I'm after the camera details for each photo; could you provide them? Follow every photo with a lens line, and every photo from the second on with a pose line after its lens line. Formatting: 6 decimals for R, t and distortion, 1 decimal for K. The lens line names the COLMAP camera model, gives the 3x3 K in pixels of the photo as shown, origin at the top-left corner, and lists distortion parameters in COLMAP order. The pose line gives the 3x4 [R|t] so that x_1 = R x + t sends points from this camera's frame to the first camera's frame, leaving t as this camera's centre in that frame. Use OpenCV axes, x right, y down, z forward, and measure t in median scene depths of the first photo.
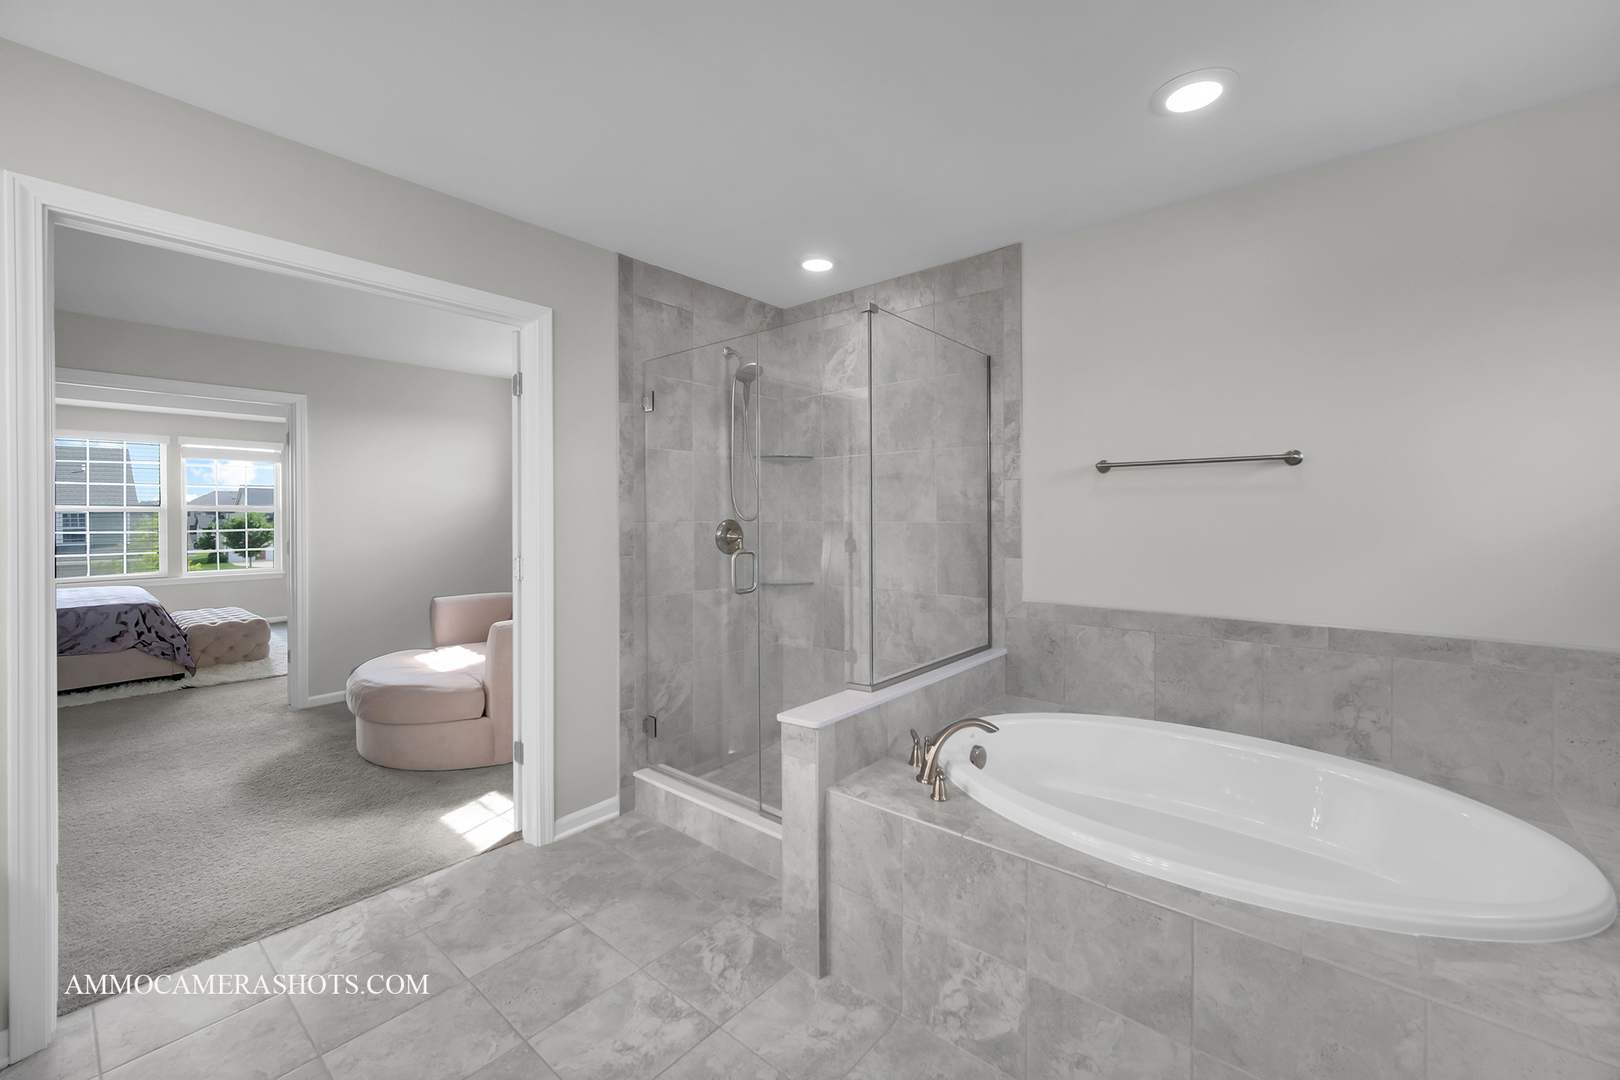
lens RADIAL K [[641.4, 0, 816.4], [0, 641.4, 514.4], [0, 0, 1]] dist [0.000098, -0.000017]
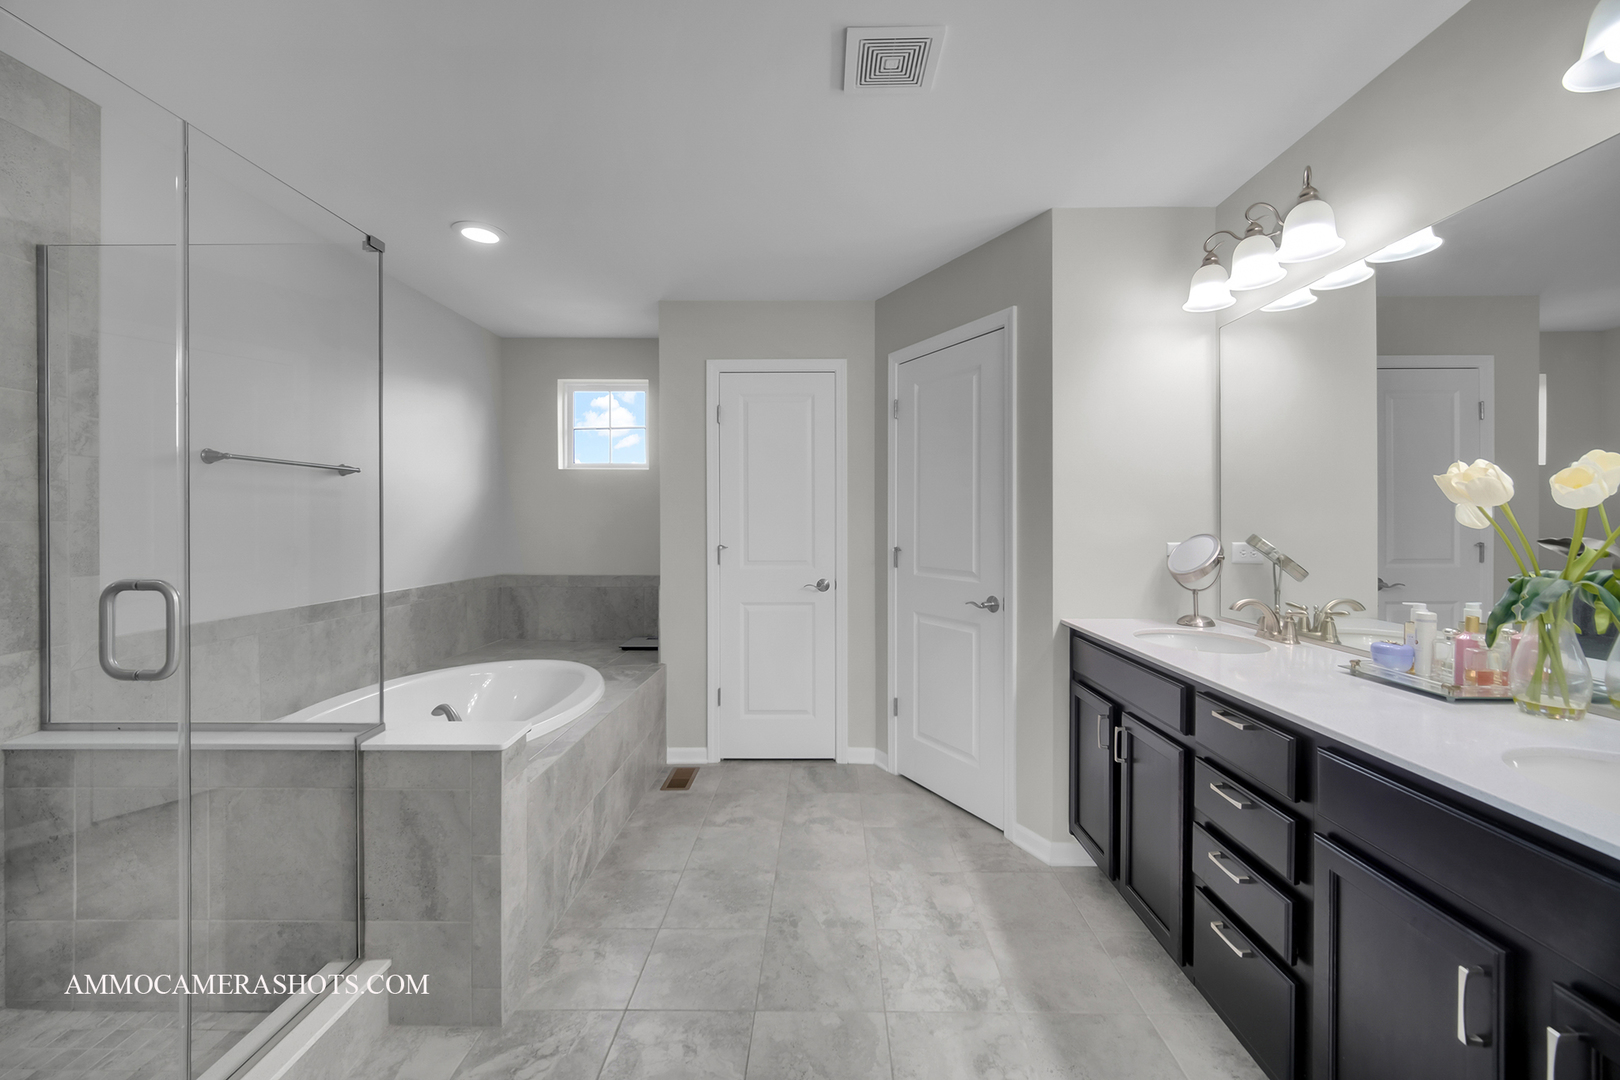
lens RADIAL K [[644.1, 0, 817.0], [0, 644.1, 530.0], [0, 0, 1]] dist [-0.000932, -0.000139]
pose [[-0.621473, -0.008856, 0.783386, -0.841344], [0.001233, 0.999924, 0.012282, 0.017035], [-0.783435, 0.008599, -0.621415, 1.030747]]
